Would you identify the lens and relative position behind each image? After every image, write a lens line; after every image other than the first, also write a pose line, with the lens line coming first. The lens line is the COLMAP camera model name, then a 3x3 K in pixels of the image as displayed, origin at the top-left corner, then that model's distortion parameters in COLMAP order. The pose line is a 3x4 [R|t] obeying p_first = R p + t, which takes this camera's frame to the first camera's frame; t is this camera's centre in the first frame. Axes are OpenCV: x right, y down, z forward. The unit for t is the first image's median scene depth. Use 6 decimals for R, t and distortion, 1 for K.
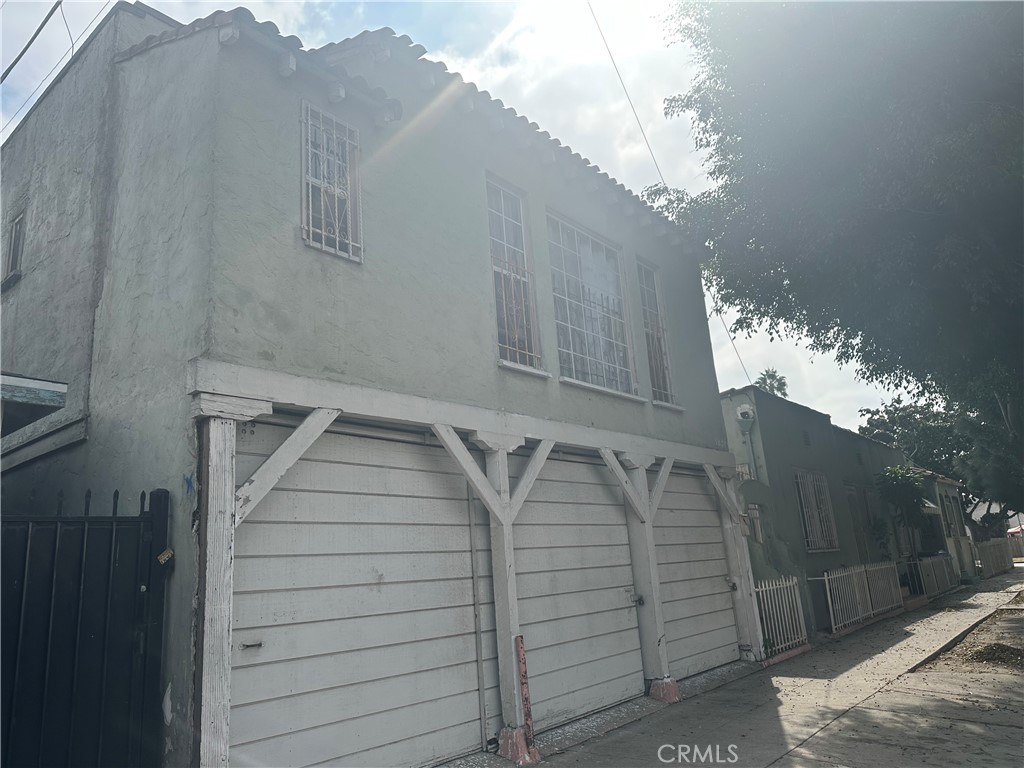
lens RADIAL K [[725.0, 0, 511.2], [0, 725.0, 387.8], [0, 0, 1]] dist [0.038520, -0.053409]
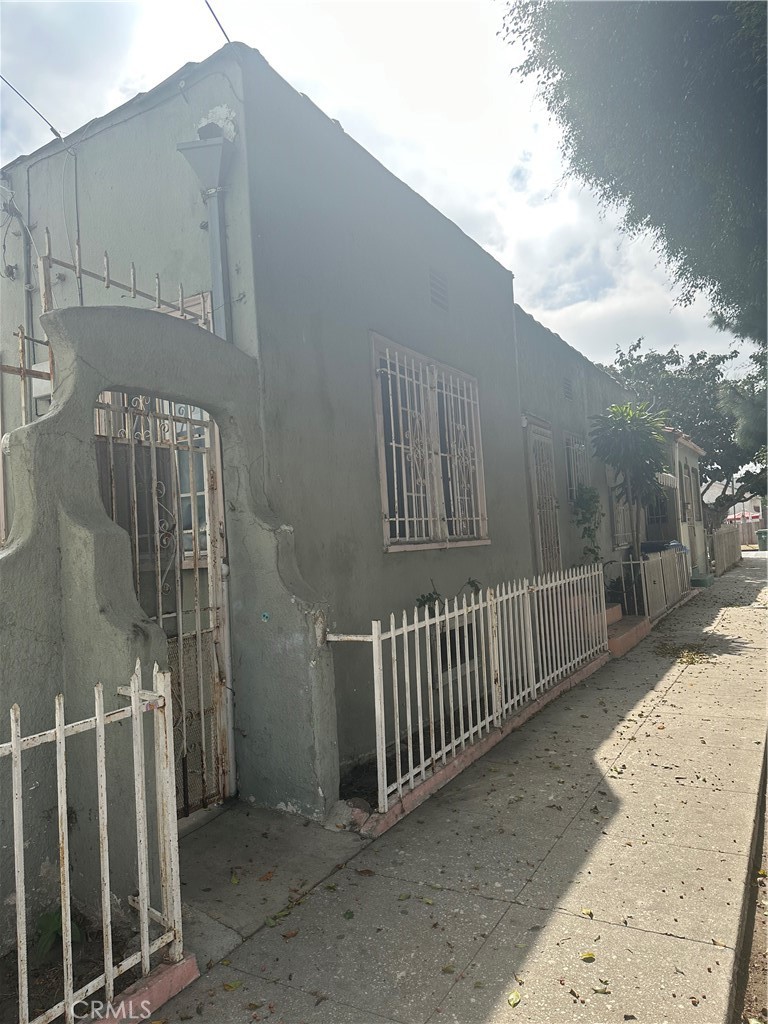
lens RADIAL K [[725.0, 0, 384.3], [0, 725.0, 511.1], [0, 0, 1]] dist [0.038520, -0.053409]
pose [[0.985828, 0.017311, 0.166863, 0.247448], [-0.048864, 0.981163, 0.186899, 0.096672], [-0.160485, -0.192404, 0.968104, 0.459121]]
